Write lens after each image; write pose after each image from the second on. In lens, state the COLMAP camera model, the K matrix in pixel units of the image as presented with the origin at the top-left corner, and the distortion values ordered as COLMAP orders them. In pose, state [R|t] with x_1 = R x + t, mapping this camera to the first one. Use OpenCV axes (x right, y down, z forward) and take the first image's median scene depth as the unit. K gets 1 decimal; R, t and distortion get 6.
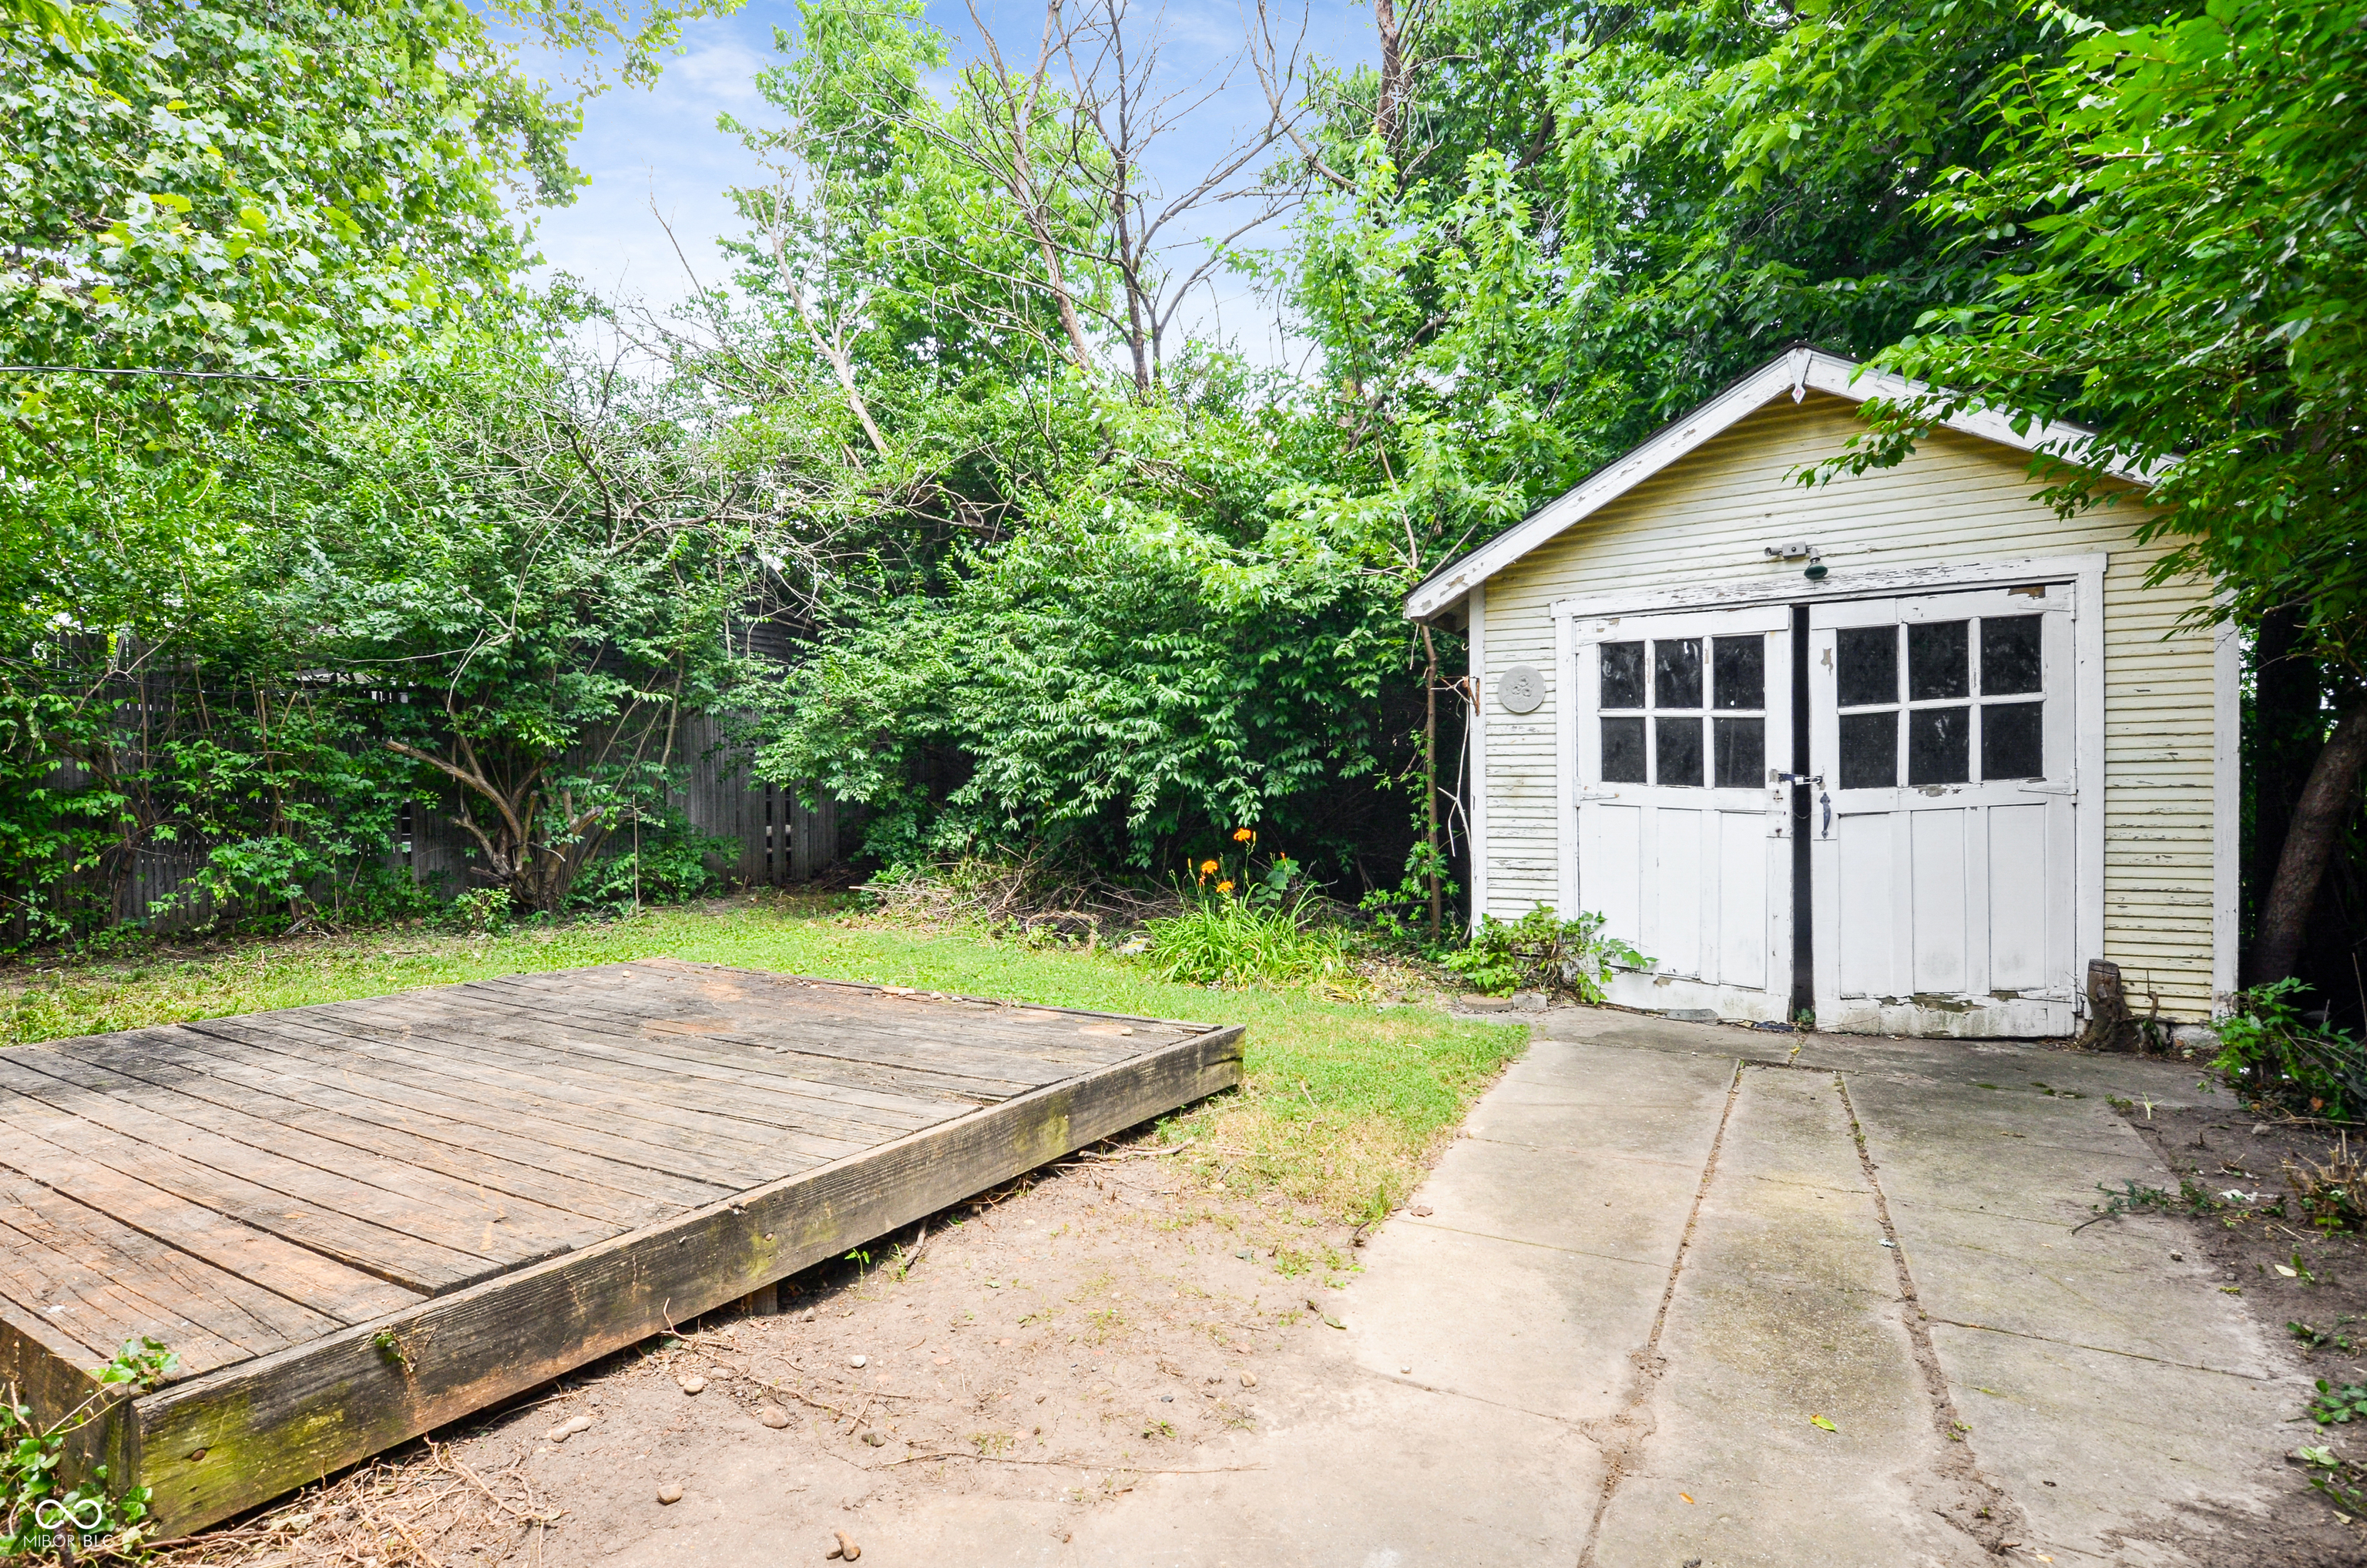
lens RADIAL K [[1174.8, 0, 1179.9], [0, 1174.8, 804.0], [0, 0, 1]] dist [-0.003707, -0.001225]
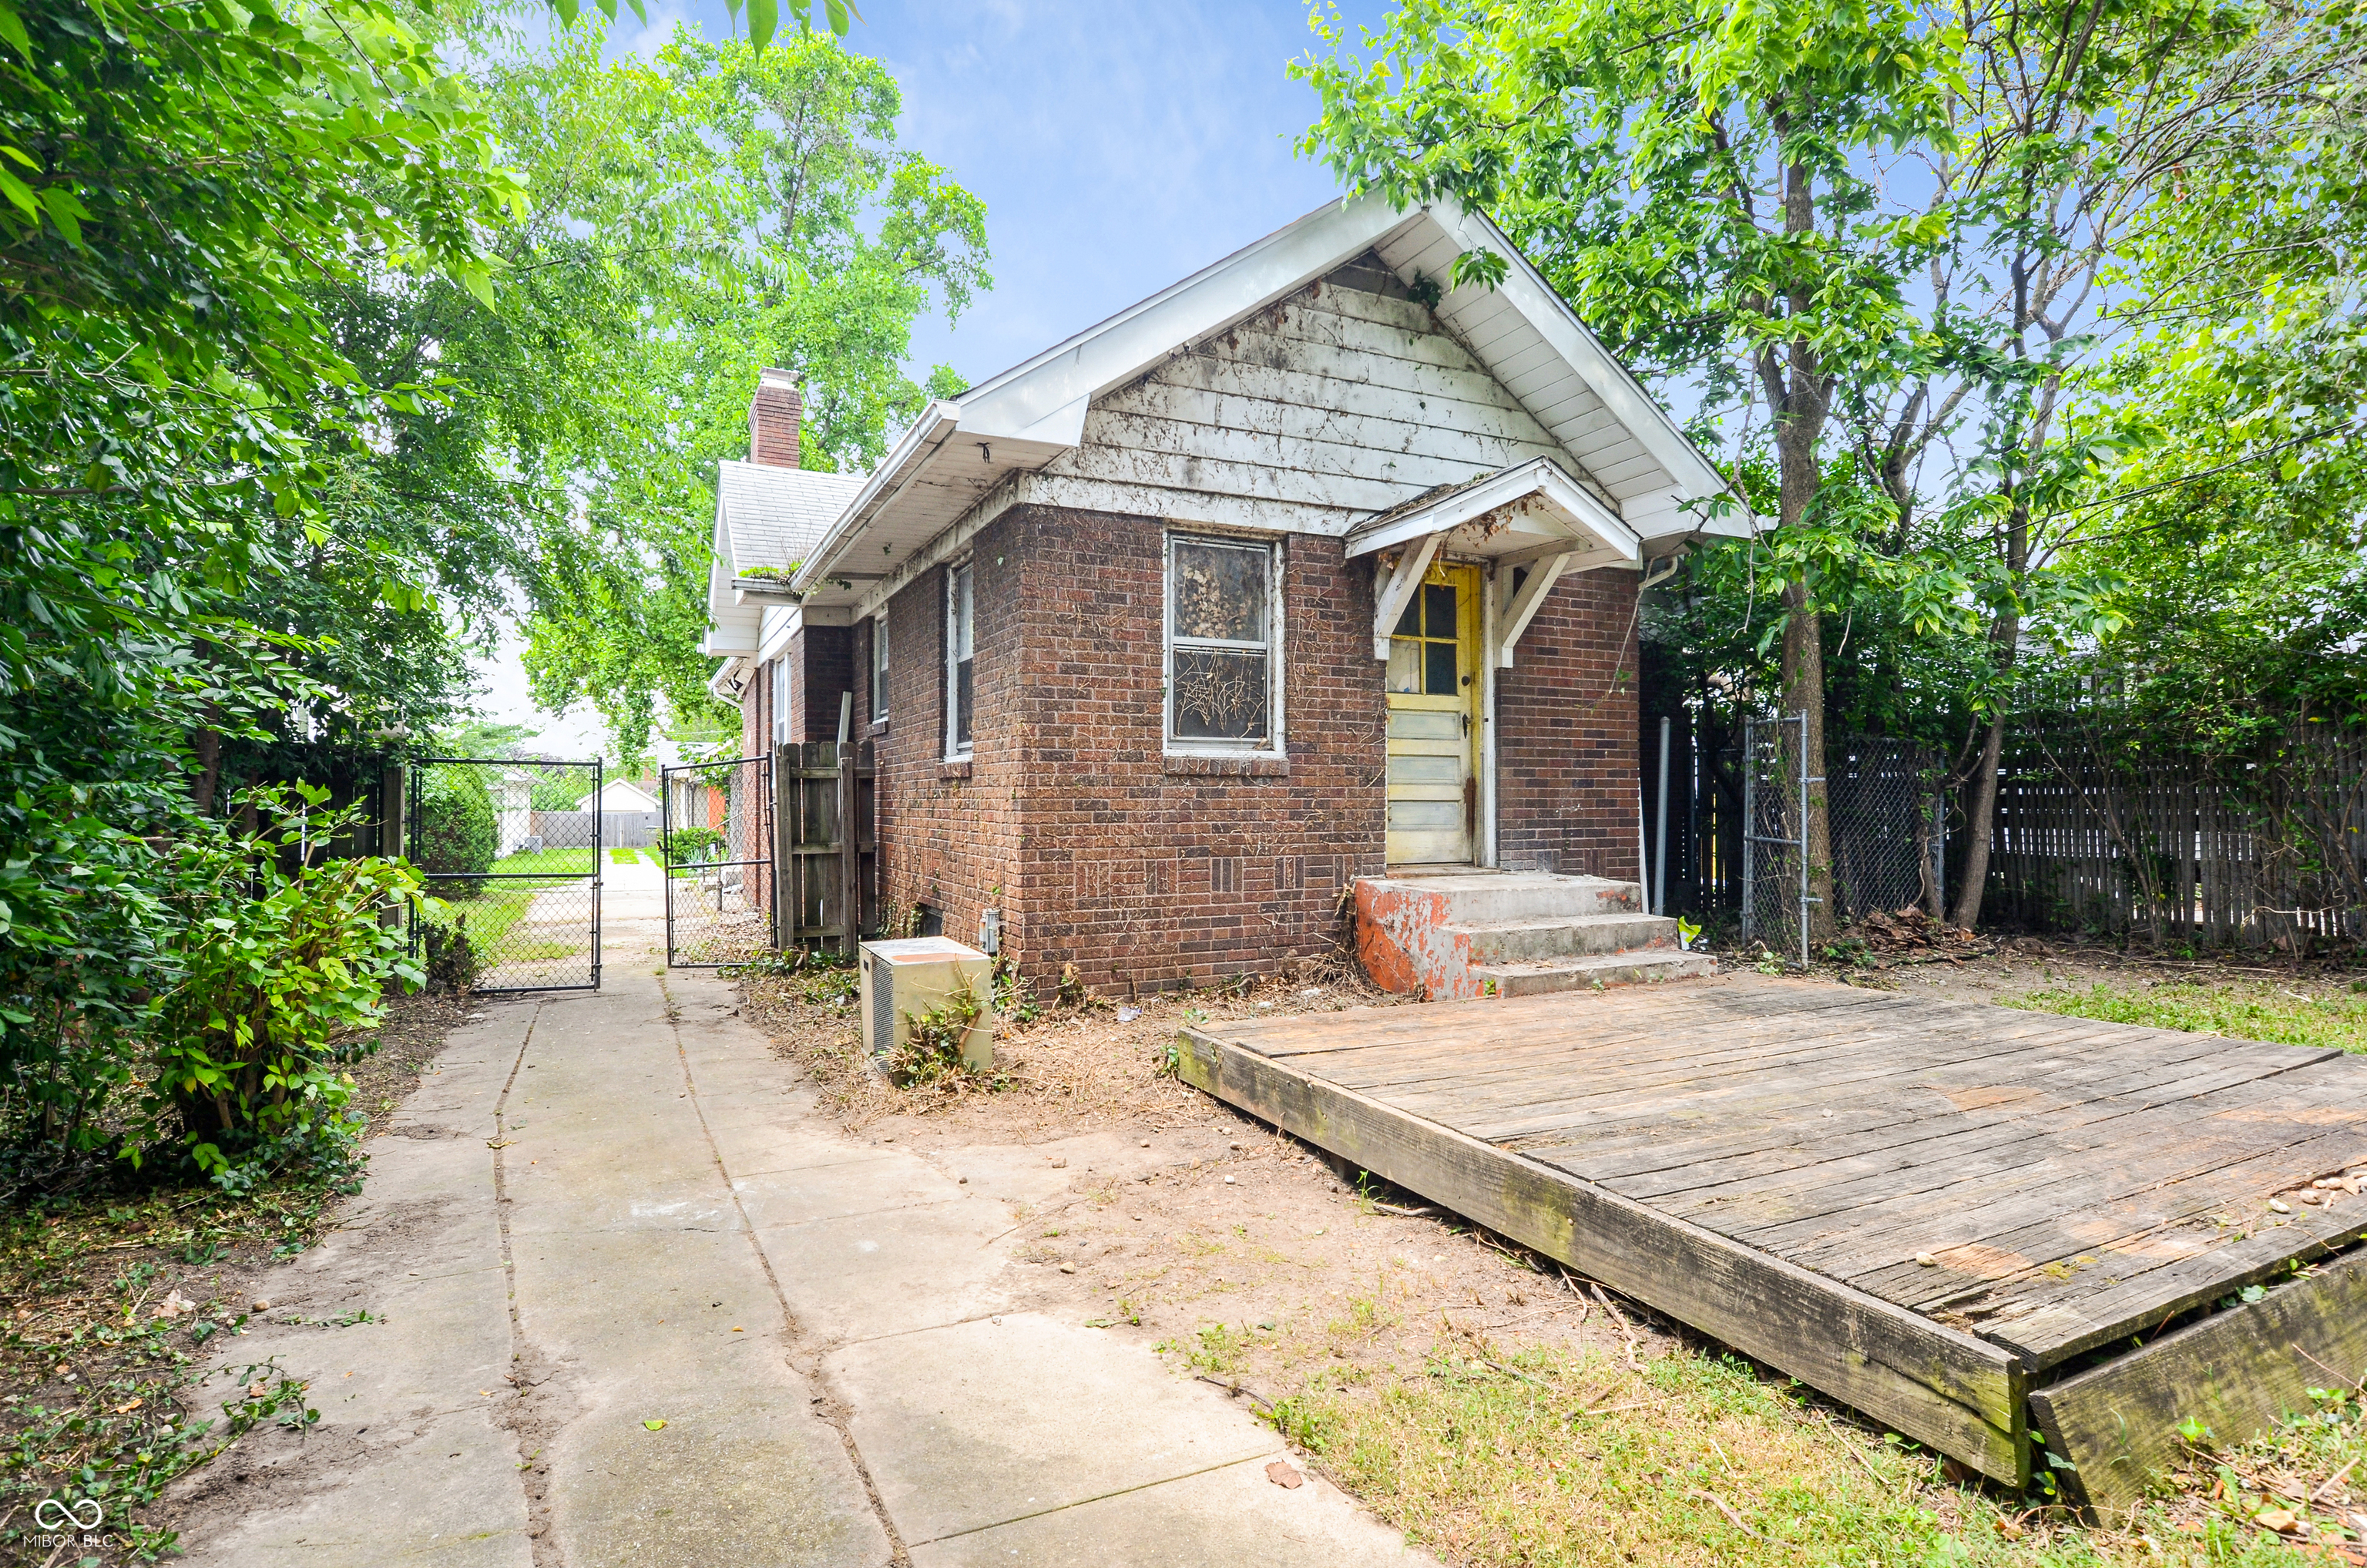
lens RADIAL K [[1174.8, 0, 1179.9], [0, 1174.8, 804.0], [0, 0, 1]] dist [-0.003707, -0.001225]
pose [[-0.545920, 0.000447, -0.837837, 1.116102], [-0.006694, 0.999966, 0.004895, -0.034151], [0.837810, 0.008281, -0.545898, 1.868746]]
